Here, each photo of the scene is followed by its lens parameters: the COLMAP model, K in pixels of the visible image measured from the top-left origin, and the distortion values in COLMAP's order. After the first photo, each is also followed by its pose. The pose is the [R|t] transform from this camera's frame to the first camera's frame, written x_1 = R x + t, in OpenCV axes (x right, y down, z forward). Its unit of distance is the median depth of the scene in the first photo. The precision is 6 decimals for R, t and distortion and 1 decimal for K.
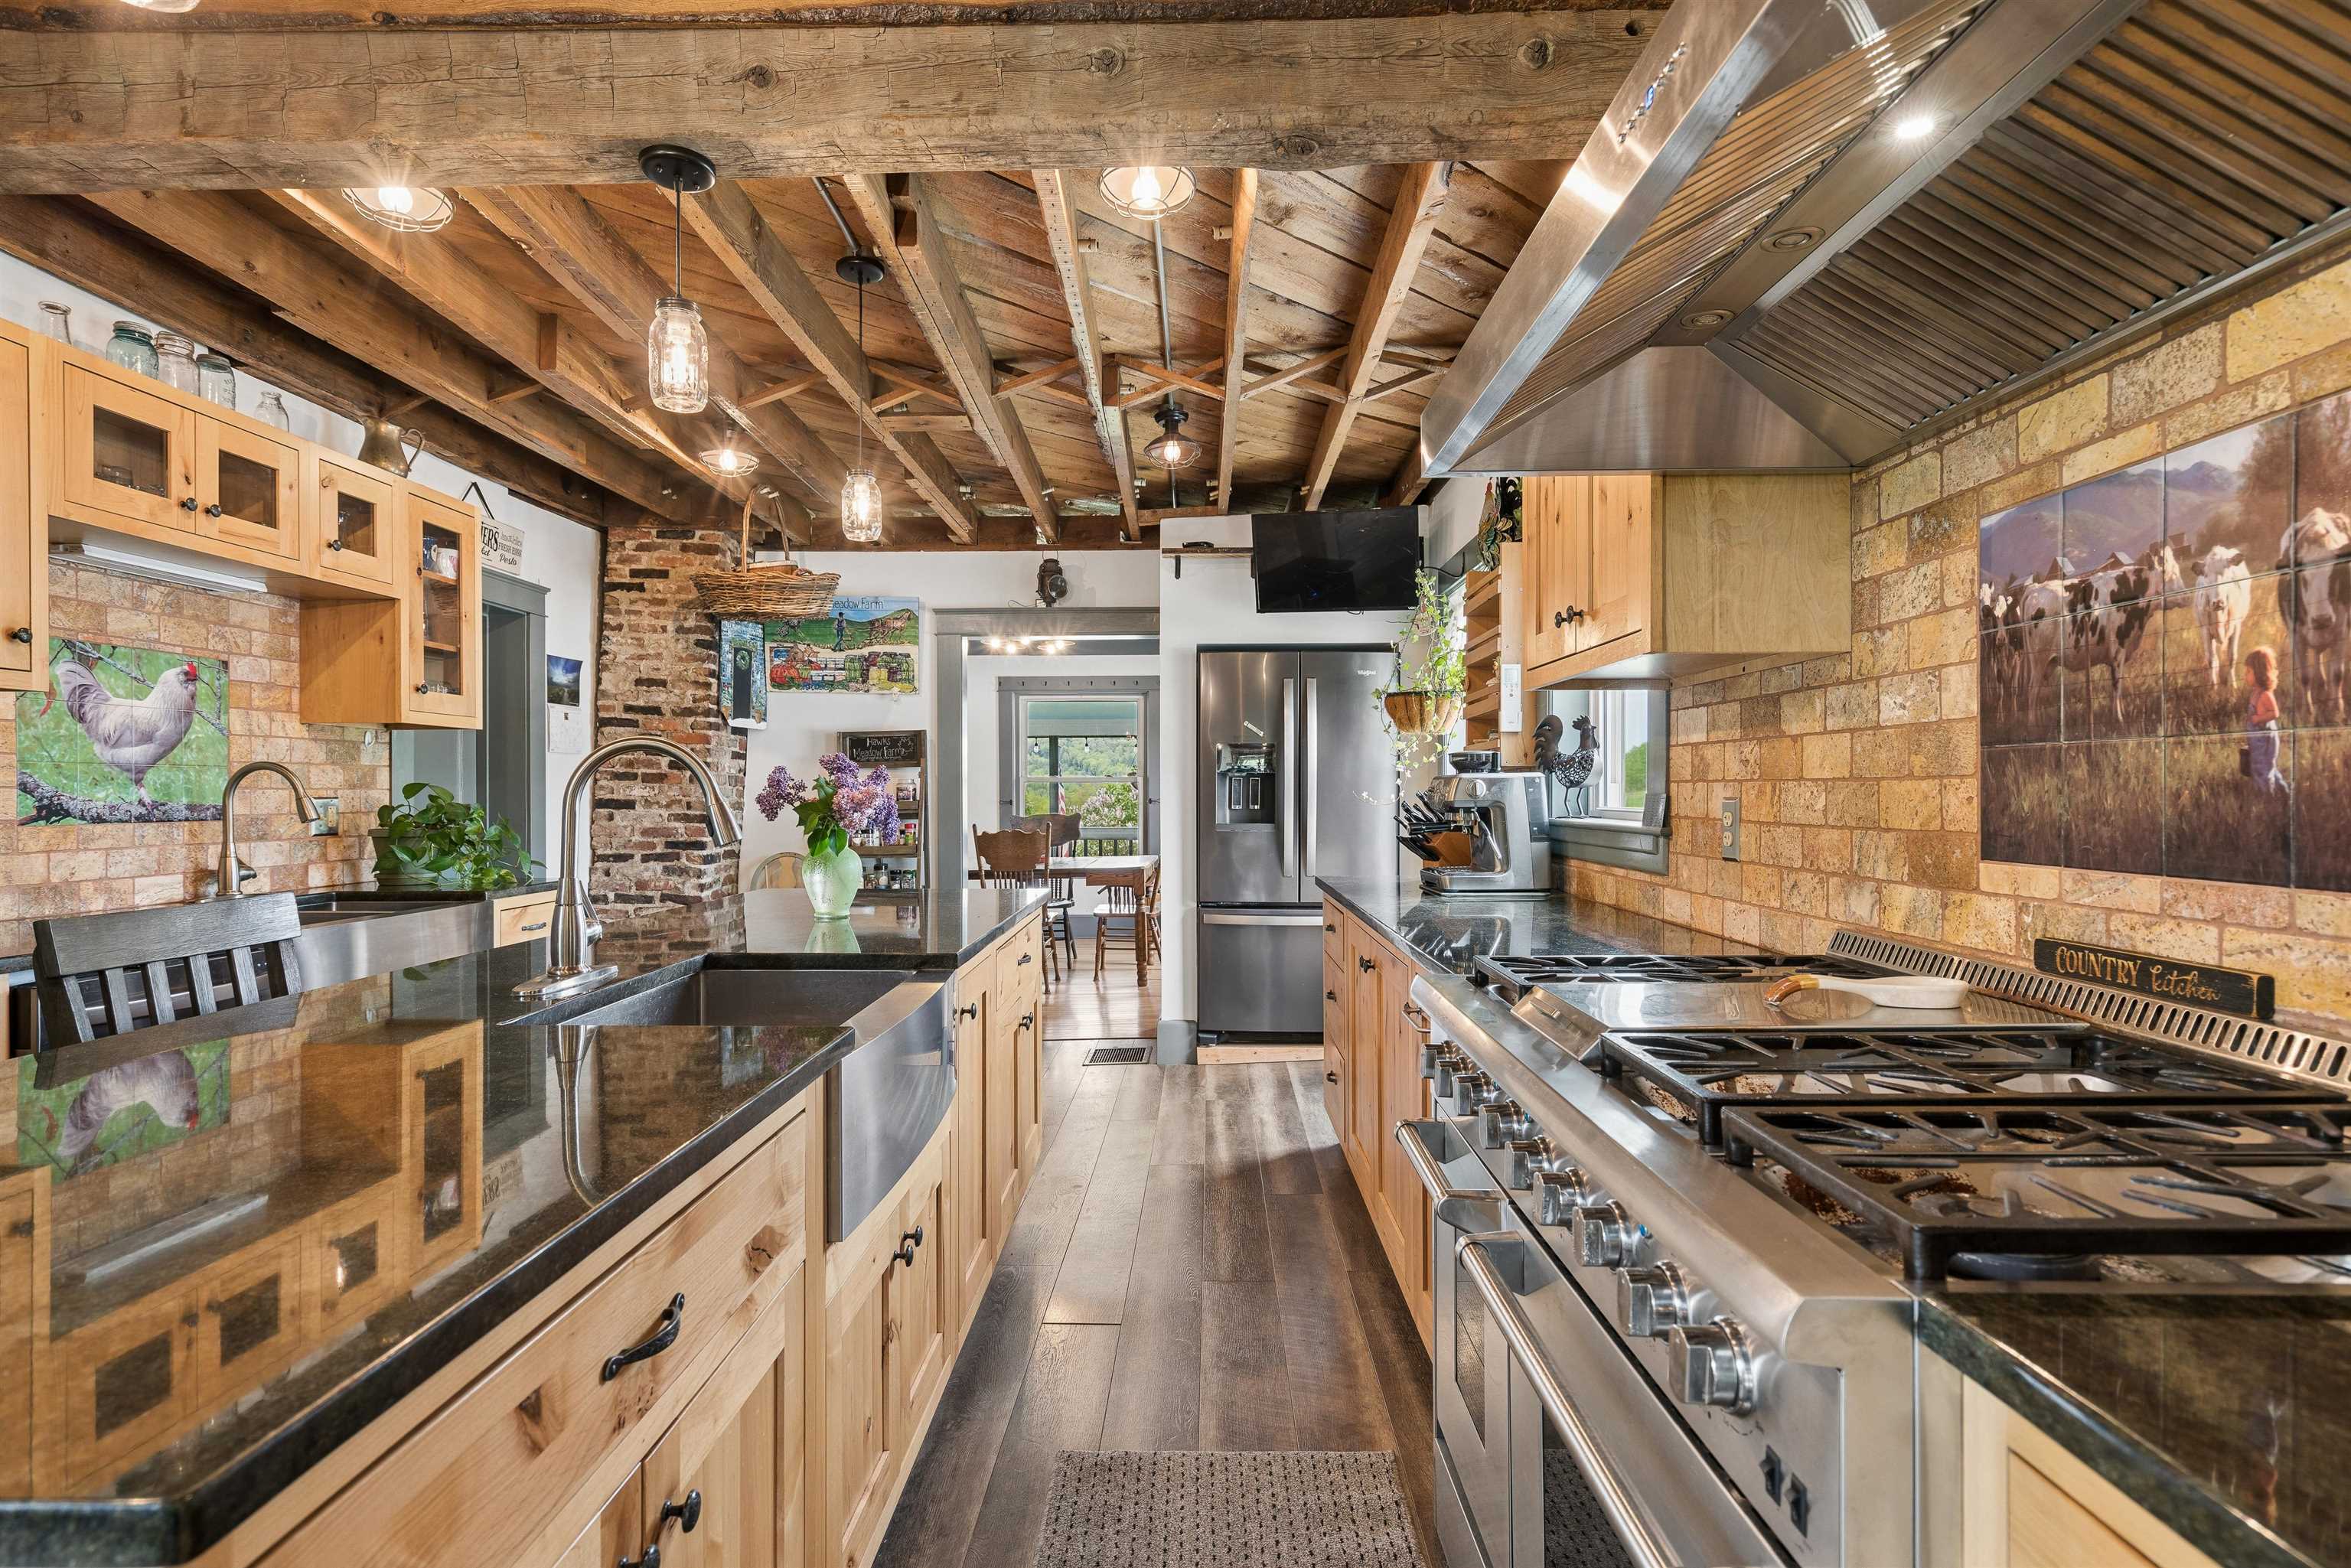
lens RADIAL K [[1185.9, 0, 1175.5], [0, 1185.9, 784.4], [0, 0, 1]] dist [0.000079, 0.000061]
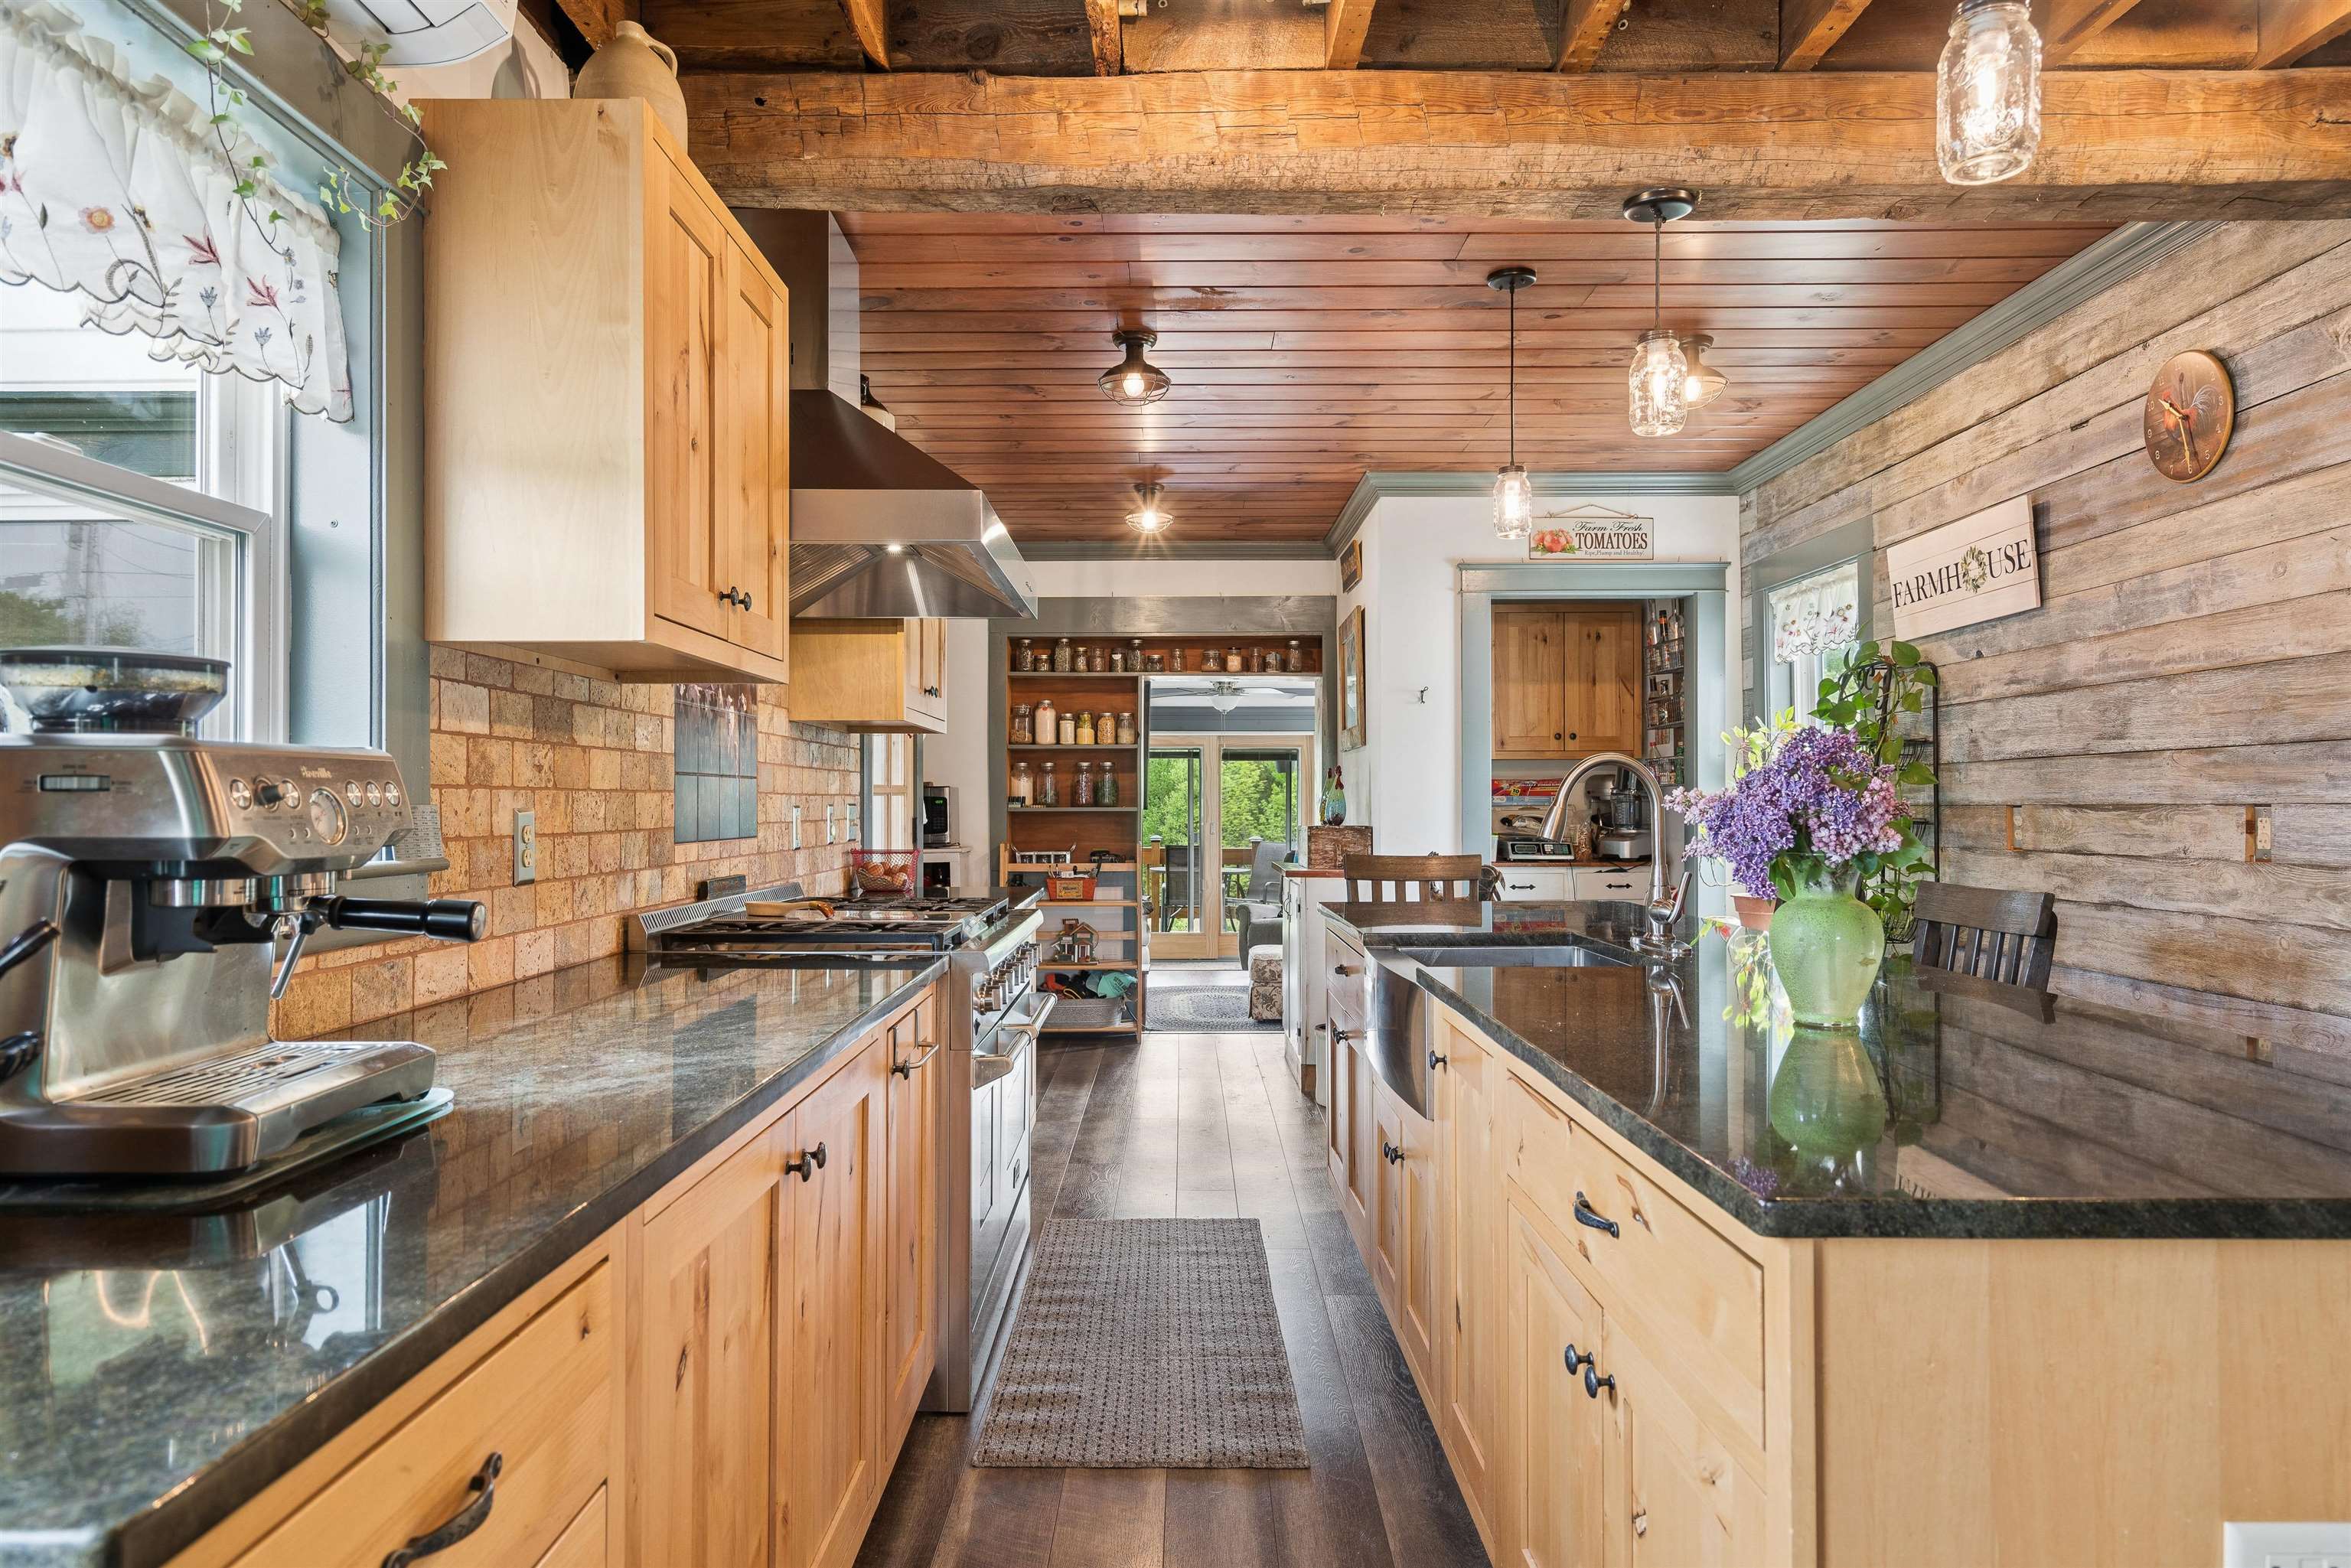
lens RADIAL K [[1464.3, 0, 1167.9], [0, 1464.3, 789.2], [0, 0, 1]] dist [-0.002637, -0.000412]
pose [[-0.999944, -0.001156, -0.010498, 0.043535], [-0.001008, 0.999901, -0.014029, 0.018831], [0.010513, -0.014018, -0.999846, 3.317321]]
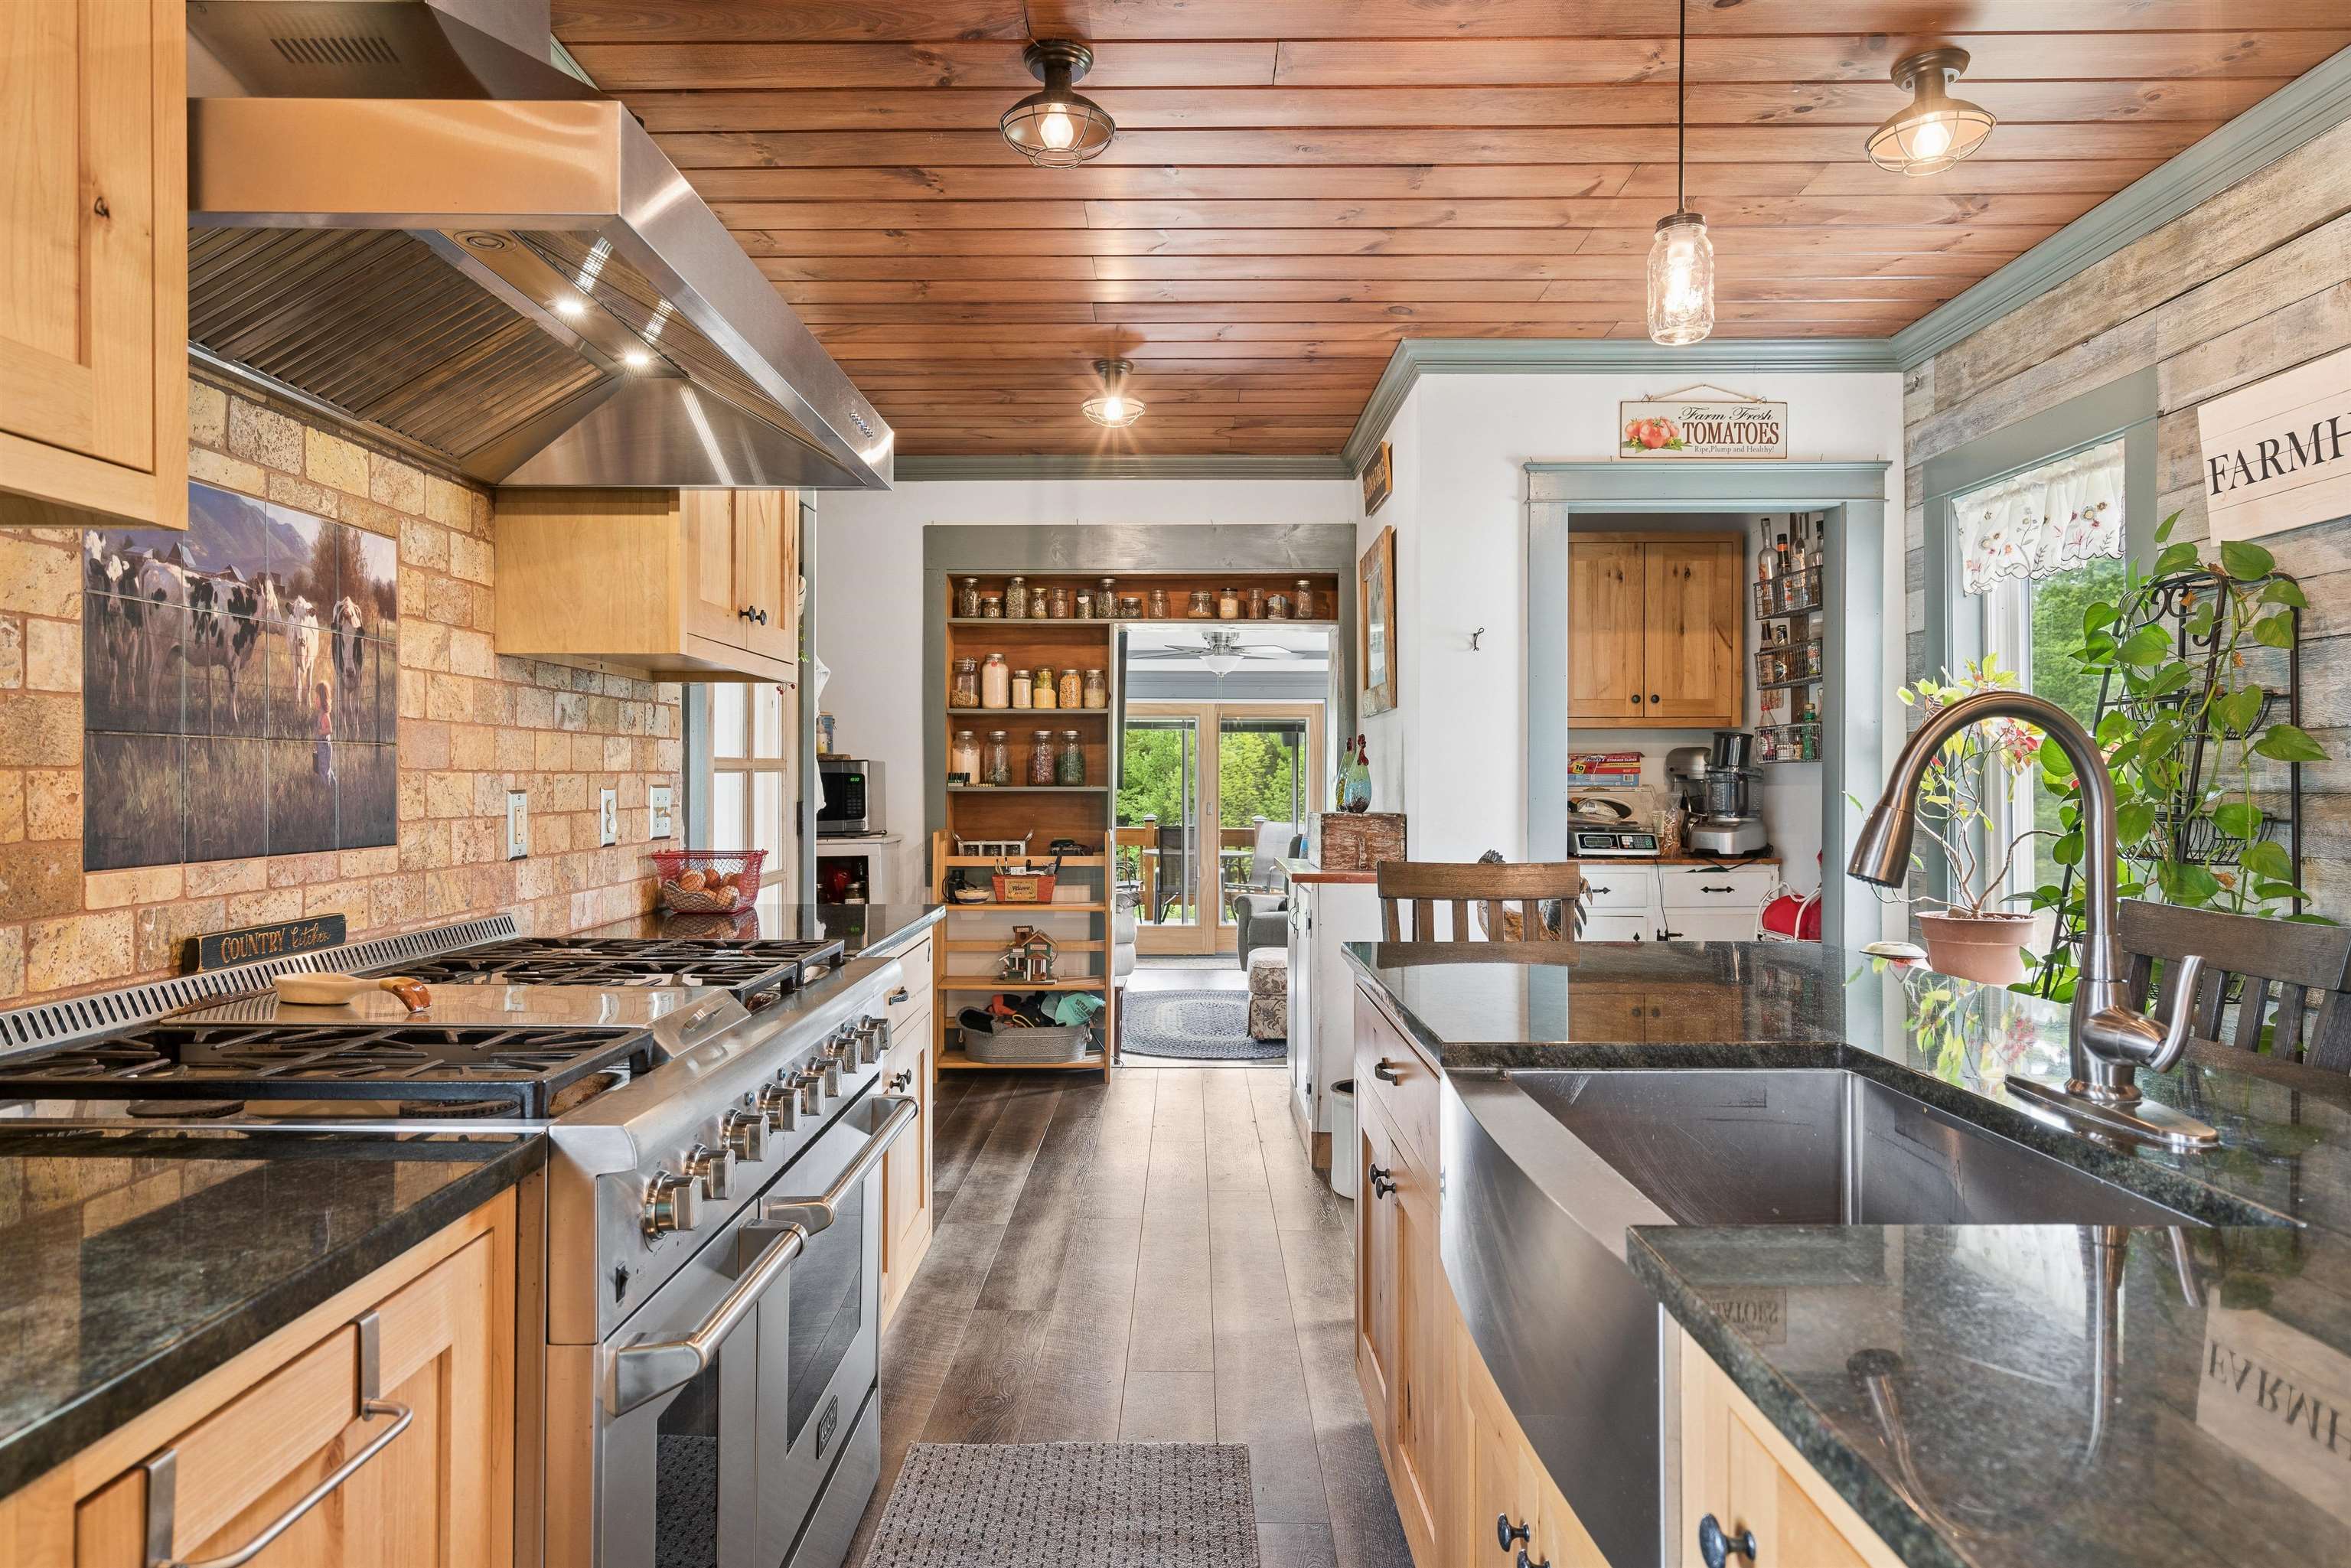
lens RADIAL K [[1439.3, 0, 1175.0], [0, 1439.3, 781.2], [0, 0, 1]] dist [0.007444, 0.000876]
pose [[-0.999944, -0.003879, -0.009846, -0.055808], [-0.003861, 0.999991, -0.001804, 0.000944], [0.009853, -0.001765, -0.999950, 2.215125]]
